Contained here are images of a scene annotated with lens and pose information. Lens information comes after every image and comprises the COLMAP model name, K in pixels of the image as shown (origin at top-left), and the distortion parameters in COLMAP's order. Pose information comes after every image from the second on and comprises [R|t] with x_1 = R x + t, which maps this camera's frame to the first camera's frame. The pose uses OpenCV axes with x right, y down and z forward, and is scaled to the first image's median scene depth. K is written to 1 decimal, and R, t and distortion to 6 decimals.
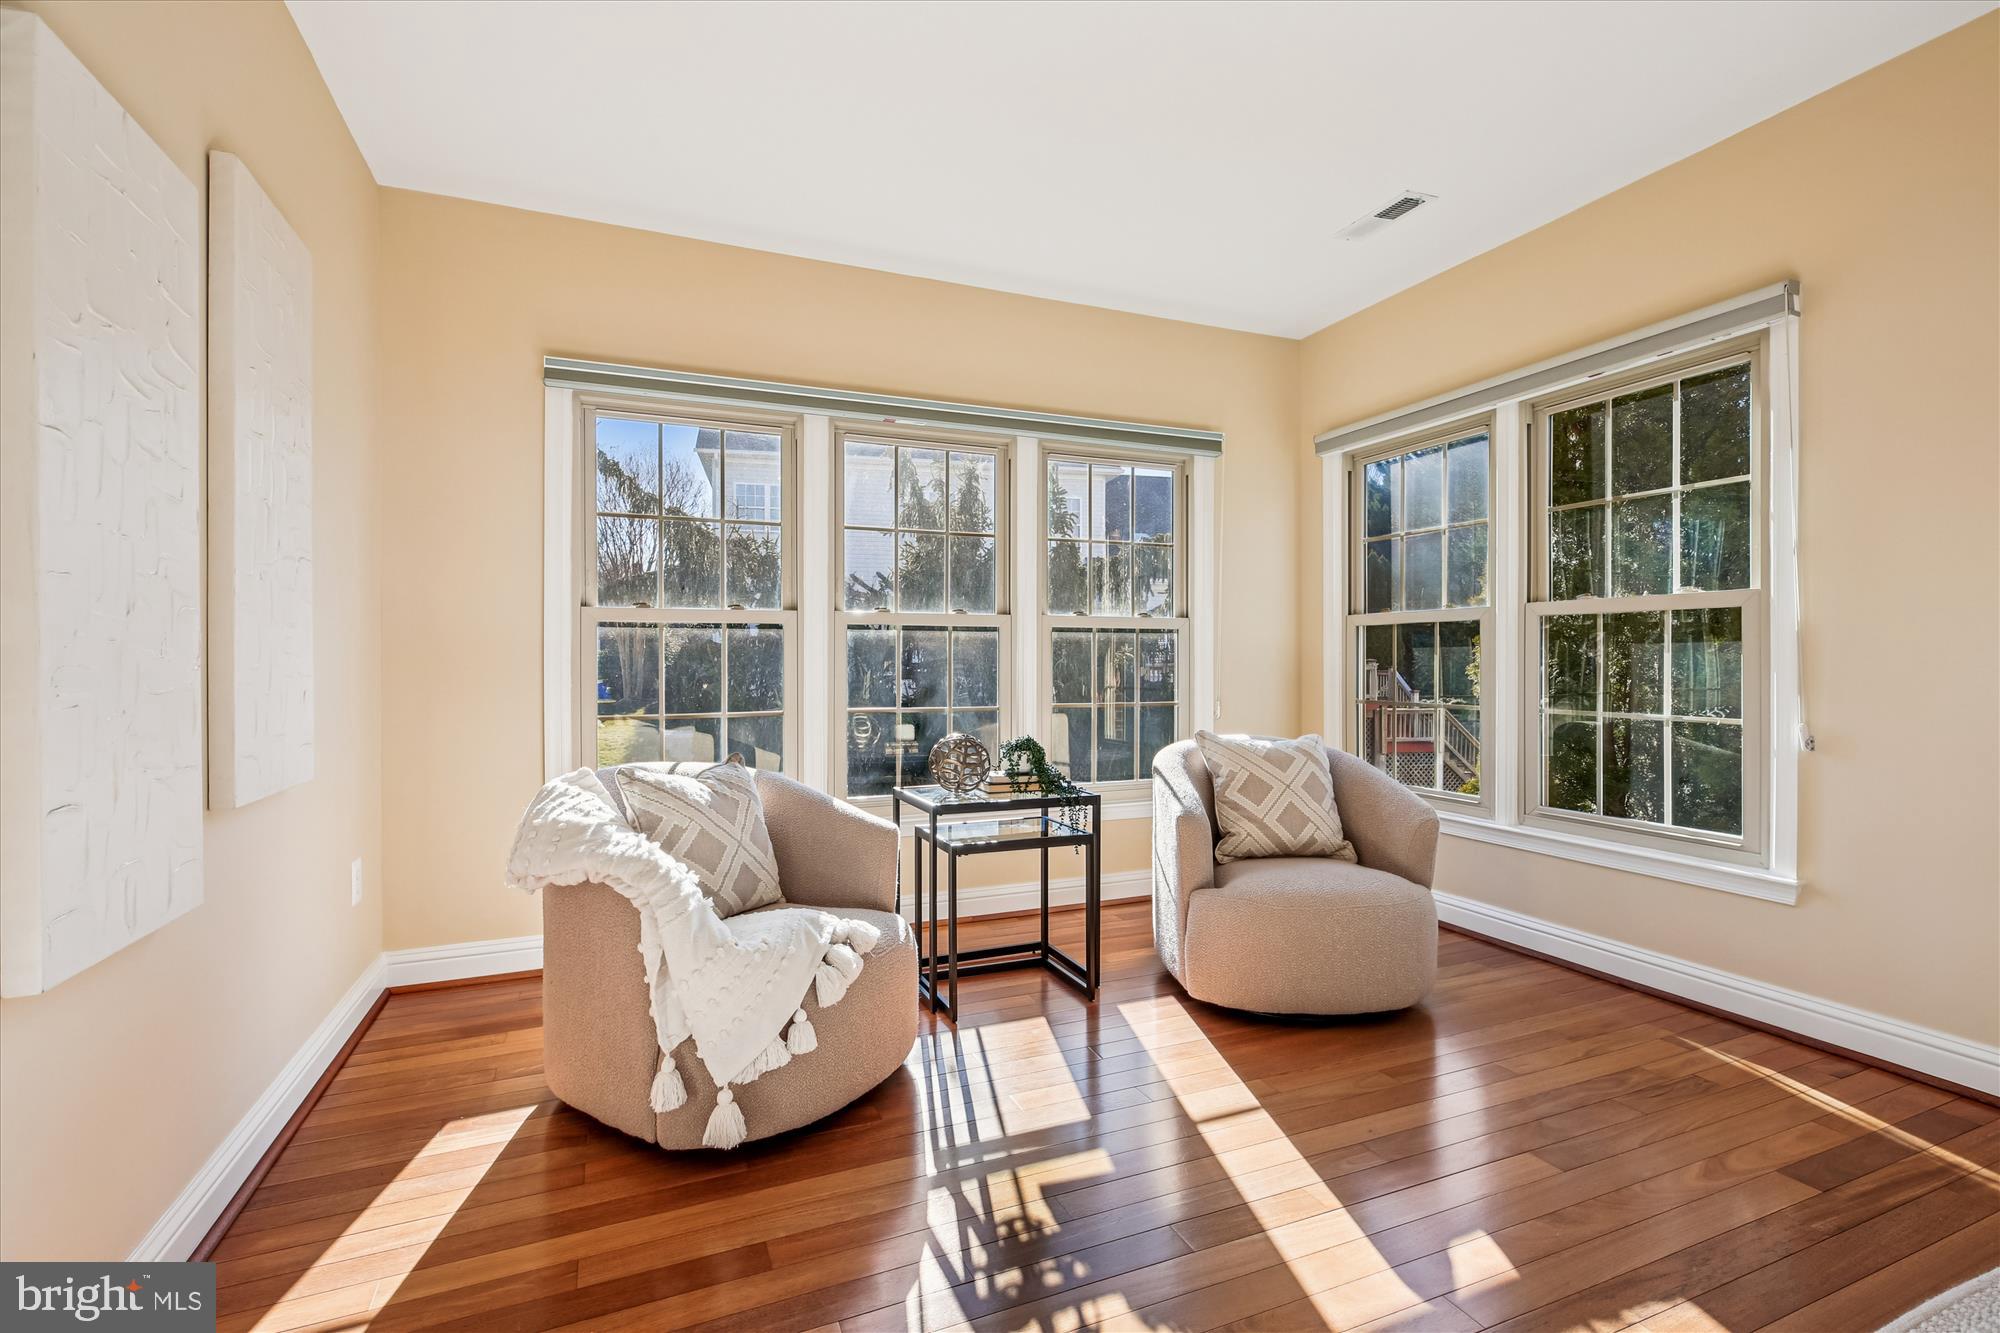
lens RADIAL K [[908.9, 0, 1010.5], [0, 908.9, 662.0], [0, 0, 1]] dist [0.003306, -0.000255]
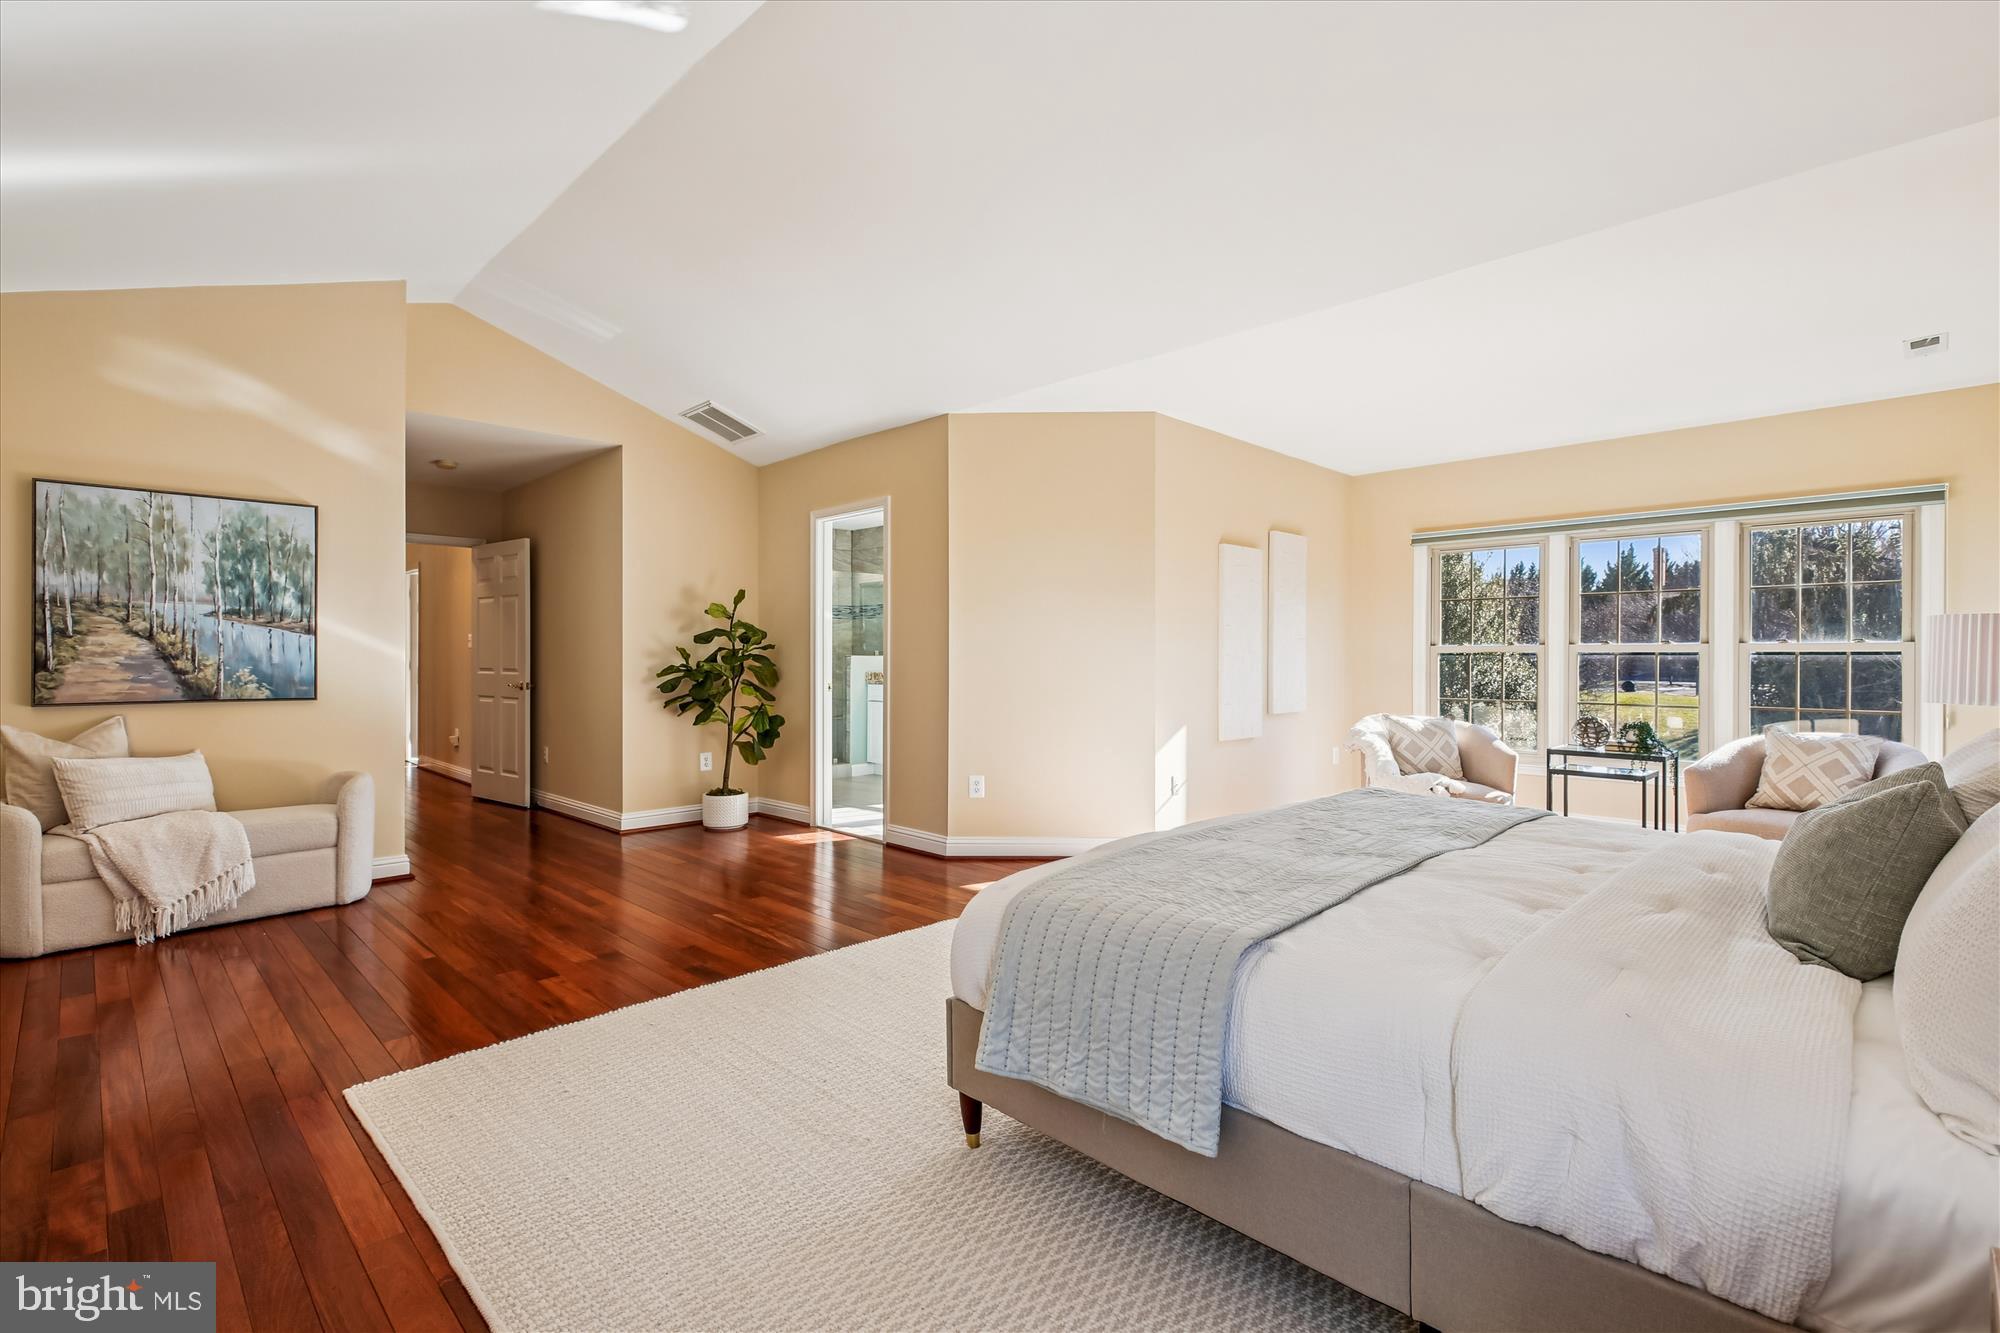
lens RADIAL K [[913.8, 0, 1000.0], [0, 913.8, 666.5], [0, 0, 1]] dist [0.002806, 0.000221]
pose [[0.372859, 0.012419, -0.927805, 1.190106], [-0.003237, 0.999922, 0.012084, -0.037697], [0.927882, -0.001502, 0.372870, -0.767390]]
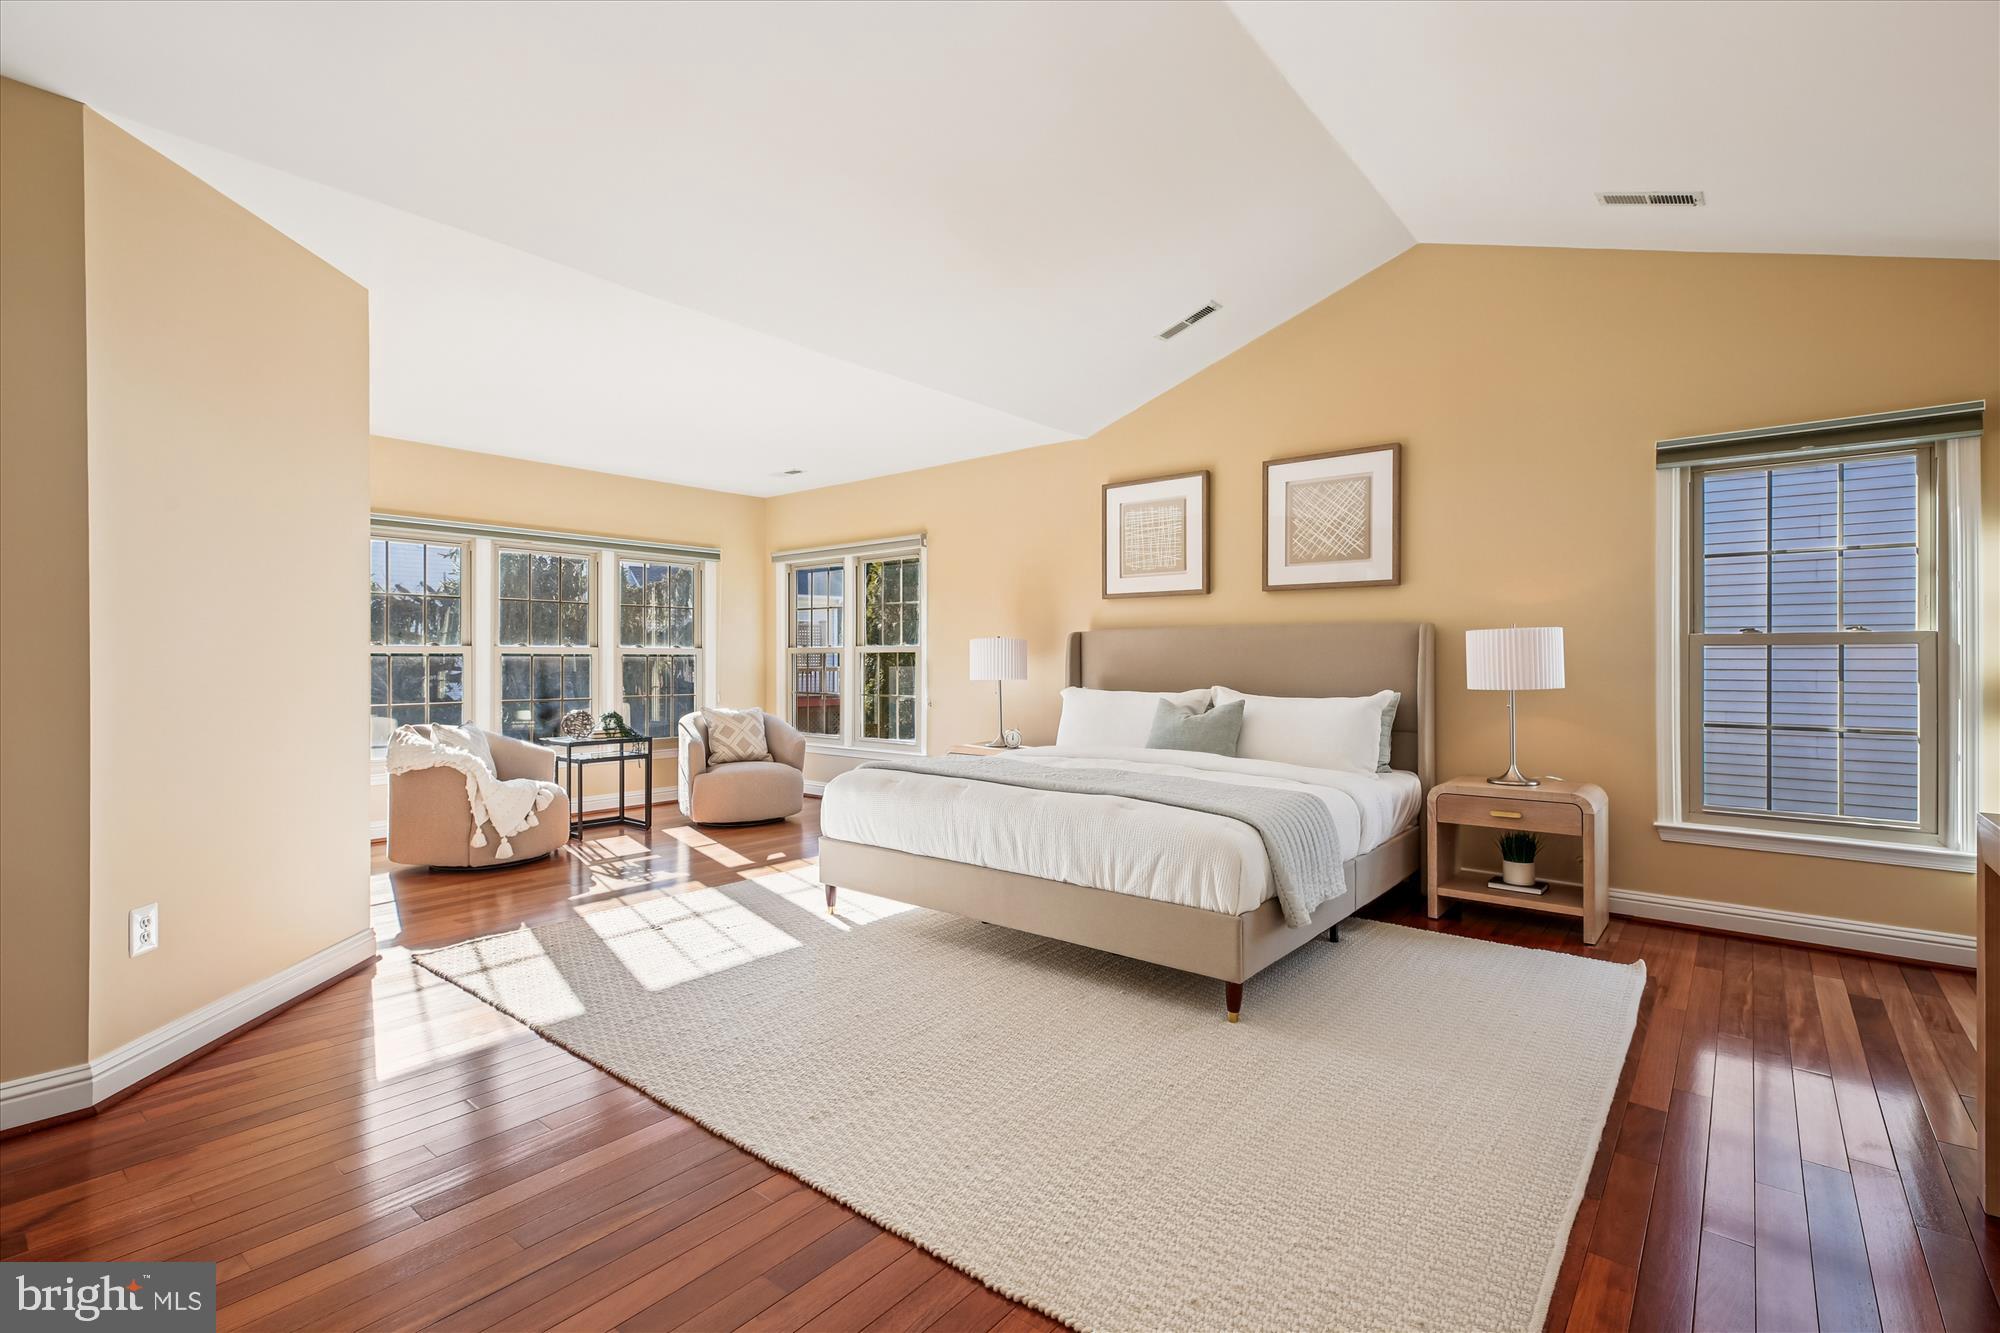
lens RADIAL K [[908.9, 0, 1010.5], [0, 908.9, 662.0], [0, 0, 1]] dist [0.003306, -0.000255]
pose [[0.885250, 0.000586, 0.465116, -0.146757], [-0.001183, 0.999999, 0.000991, -0.032238], [-0.465114, -0.001428, 0.885249, -1.262587]]
